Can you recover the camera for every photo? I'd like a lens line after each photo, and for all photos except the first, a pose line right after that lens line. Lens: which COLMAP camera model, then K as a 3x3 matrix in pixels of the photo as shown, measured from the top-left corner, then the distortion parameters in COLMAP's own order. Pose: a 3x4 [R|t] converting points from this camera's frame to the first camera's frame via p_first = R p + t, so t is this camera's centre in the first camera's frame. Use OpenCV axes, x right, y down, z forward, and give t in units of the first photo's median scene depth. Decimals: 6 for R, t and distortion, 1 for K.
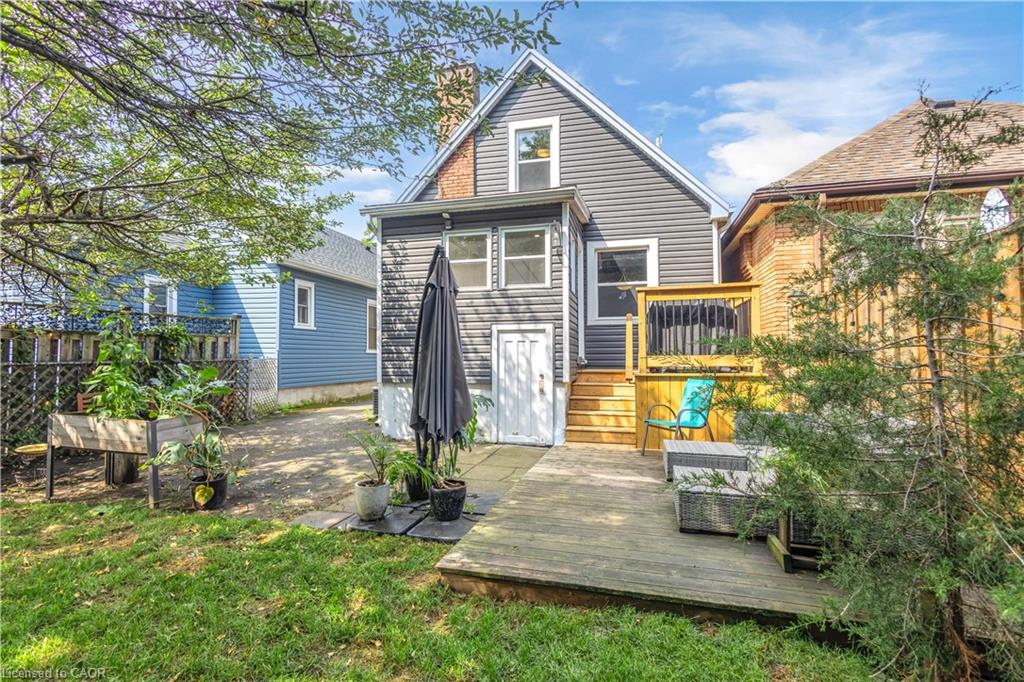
lens RADIAL K [[472.7, 0, 510.0], [0, 472.7, 344.4], [0, 0, 1]] dist [0.002408, -0.000706]
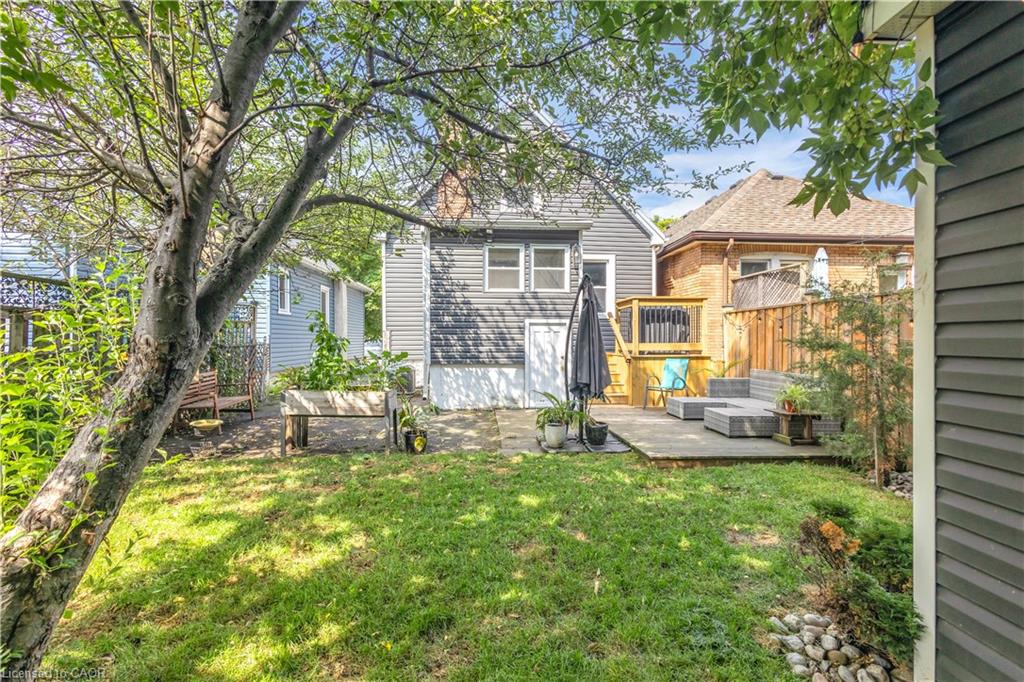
lens RADIAL K [[472.7, 0, 516.1], [0, 472.7, 340.7], [0, 0, 1]] dist [0.002408, -0.000706]
pose [[0.944233, 0.003683, 0.329257, -0.494377], [-0.012889, 0.999585, 0.025781, -0.015018], [-0.329025, -0.028587, 0.943888, -0.228224]]
